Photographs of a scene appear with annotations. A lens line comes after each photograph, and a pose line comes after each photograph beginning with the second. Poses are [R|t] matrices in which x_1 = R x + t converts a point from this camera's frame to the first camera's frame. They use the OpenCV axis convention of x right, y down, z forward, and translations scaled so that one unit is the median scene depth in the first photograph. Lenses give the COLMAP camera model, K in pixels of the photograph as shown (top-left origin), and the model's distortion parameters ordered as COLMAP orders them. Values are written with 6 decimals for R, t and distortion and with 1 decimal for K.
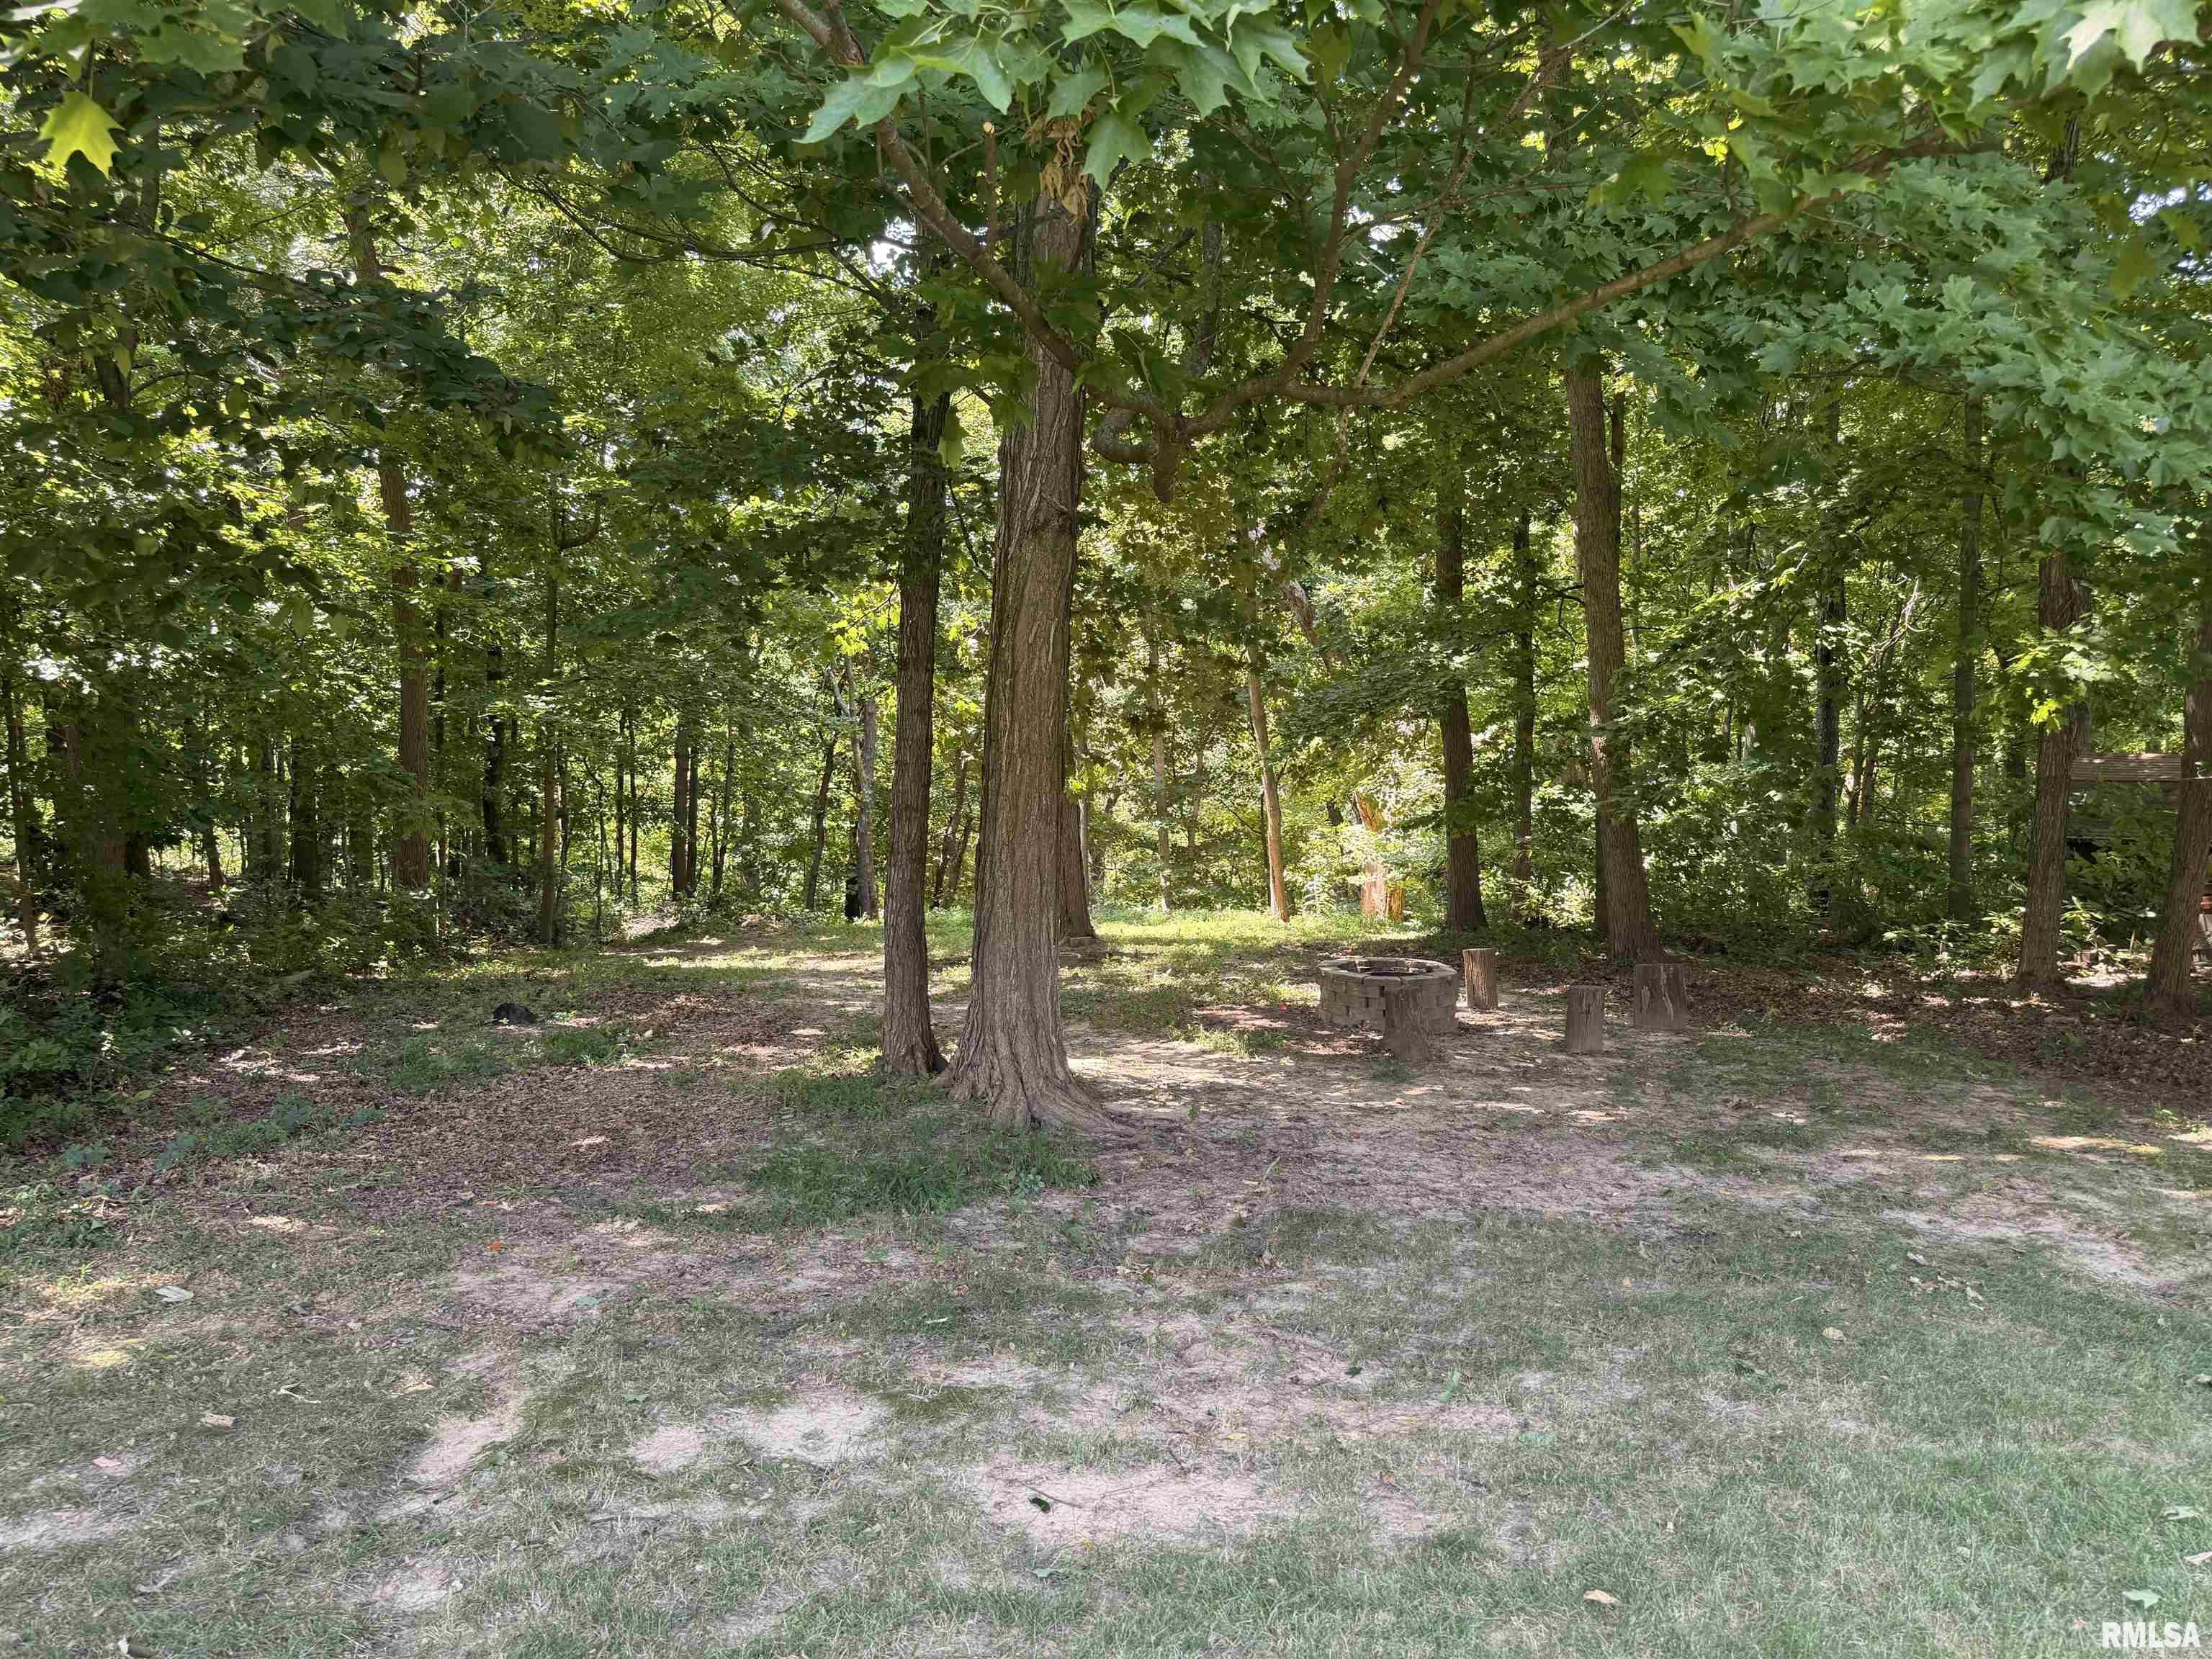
lens RADIAL K [[1563.2, 0, 1101.8], [0, 1563.2, 824.0], [0, 0, 1]] dist [0.009366, -0.022210]
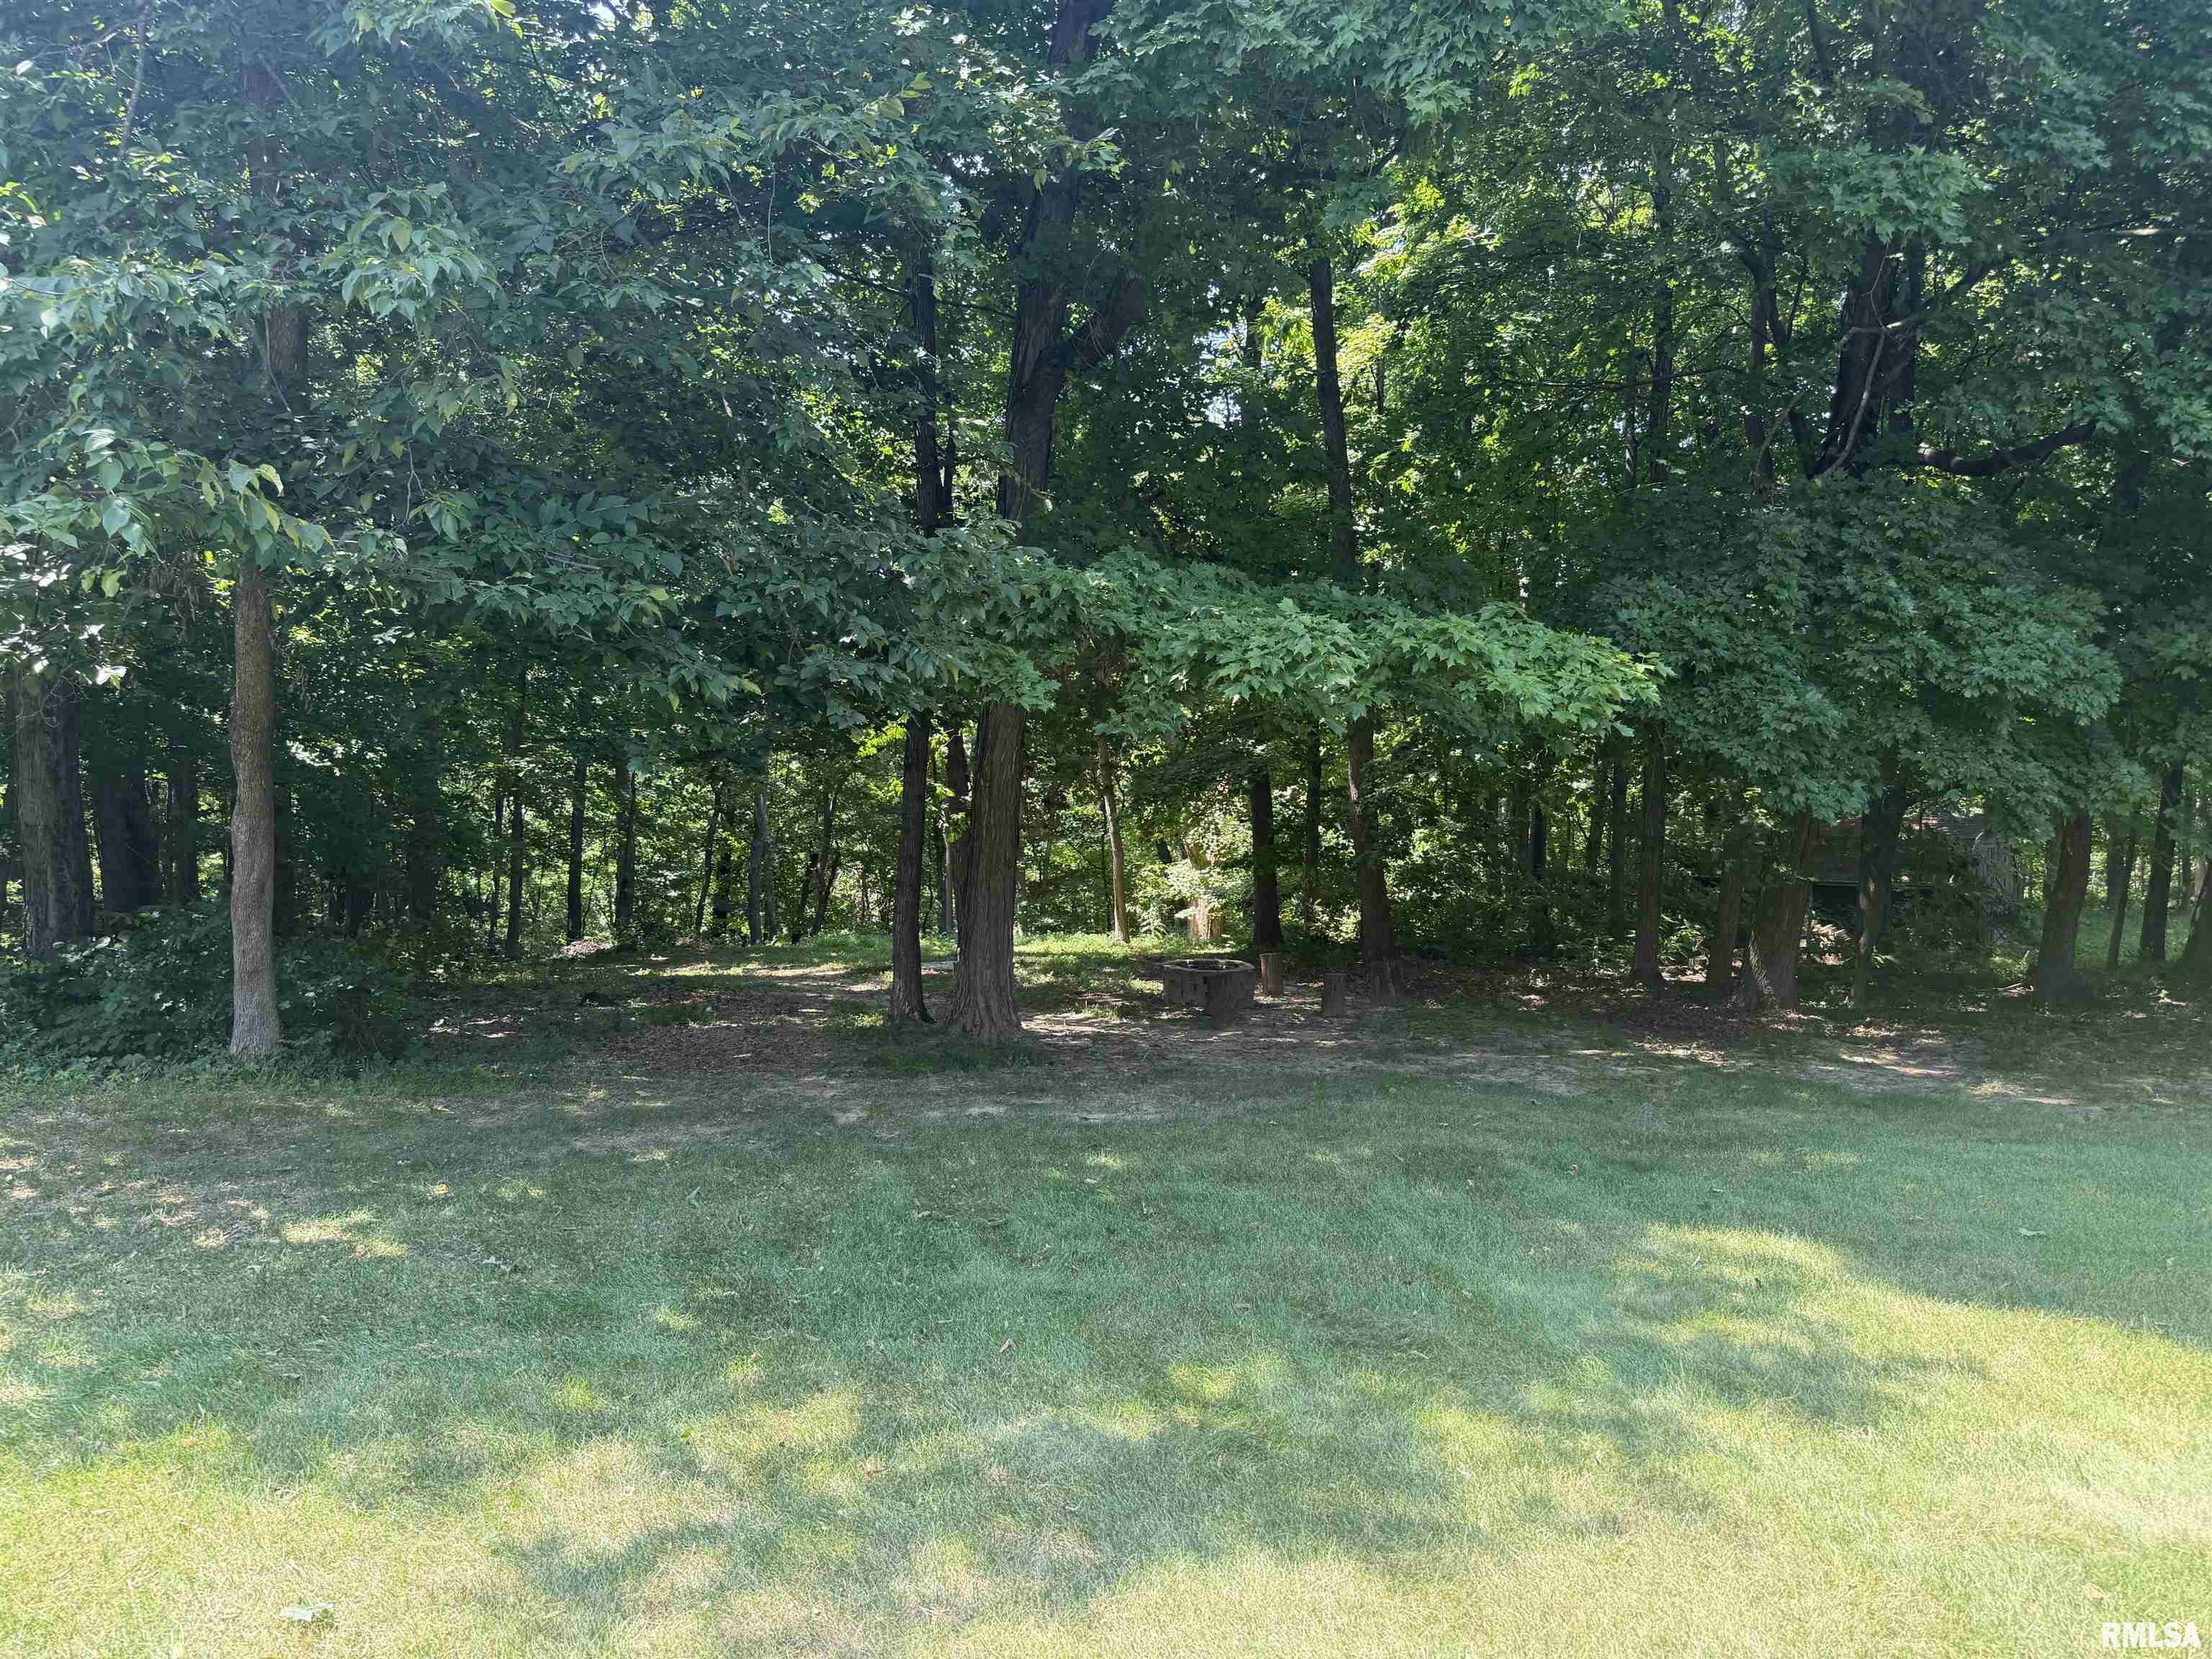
lens RADIAL K [[1563.2, 0, 1108.2], [0, 1563.2, 835.6], [0, 0, 1]] dist [0.009366, -0.022210]
pose [[0.993318, 0.007079, 0.115194, -0.049330], [-0.005480, 0.999884, -0.014191, -0.005059], [-0.115281, 0.013465, 0.993242, -0.273771]]
